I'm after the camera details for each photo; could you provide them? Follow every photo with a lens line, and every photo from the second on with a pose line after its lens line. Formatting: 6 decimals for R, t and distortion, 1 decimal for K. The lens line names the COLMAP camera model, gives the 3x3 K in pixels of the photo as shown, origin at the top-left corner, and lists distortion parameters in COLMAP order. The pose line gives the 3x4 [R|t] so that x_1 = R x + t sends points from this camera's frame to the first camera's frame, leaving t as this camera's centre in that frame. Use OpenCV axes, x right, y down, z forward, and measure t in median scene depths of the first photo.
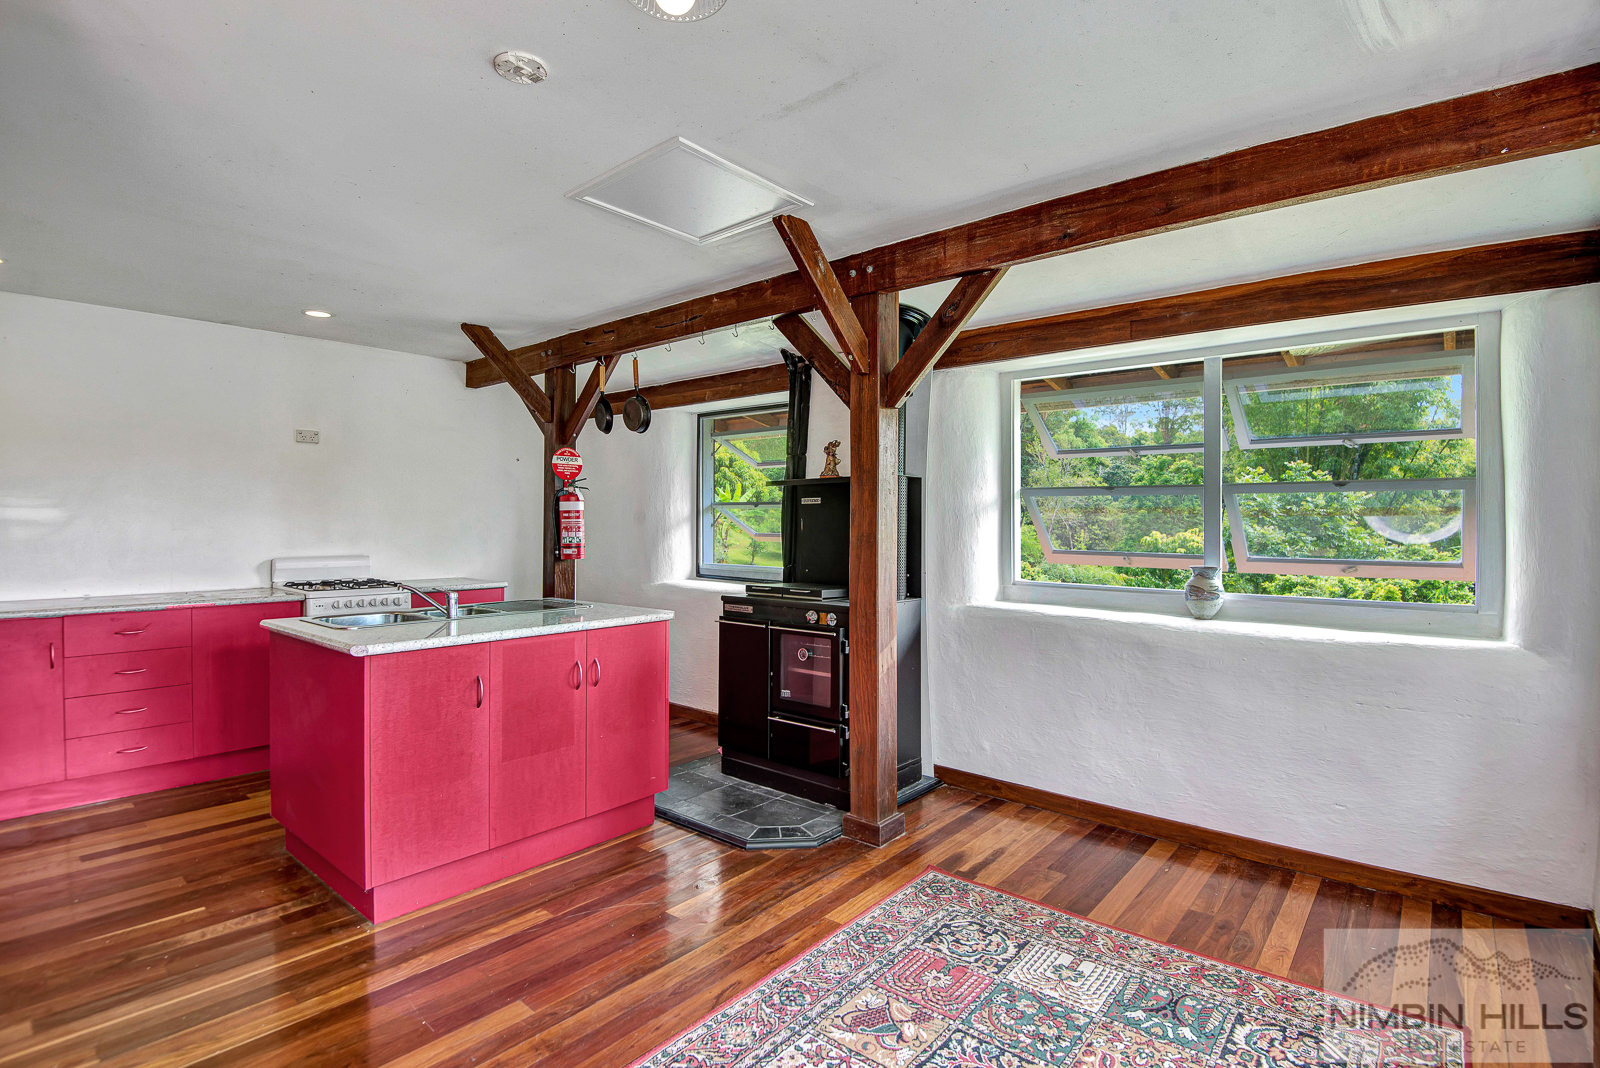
lens RADIAL K [[755.2, 0, 804.8], [0, 755.2, 523.7], [0, 0, 1]] dist [-0.023414, -0.006692]
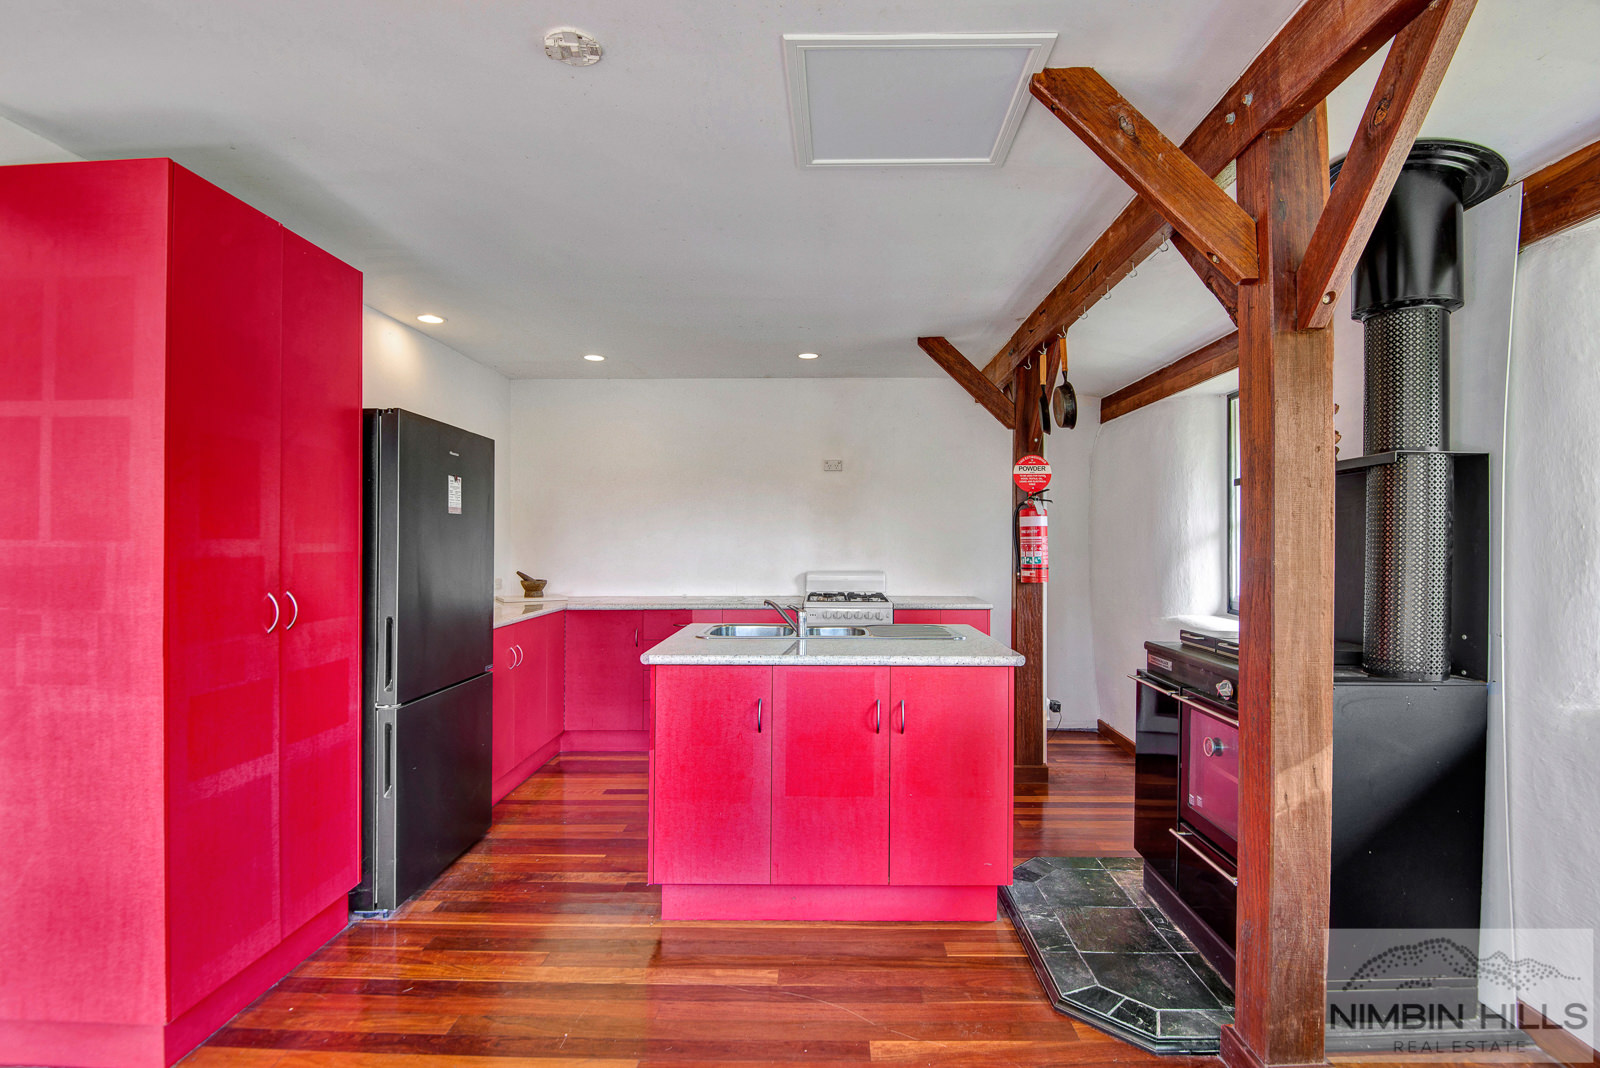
lens RADIAL K [[755.2, 0, 808.4], [0, 755.2, 535.7], [0, 0, 1]] dist [-0.023414, -0.006692]
pose [[0.641480, -0.006988, -0.767108, 0.259002], [-0.000578, 0.999954, -0.009592, 0.002043], [0.767139, 0.006596, 0.641447, 0.321236]]
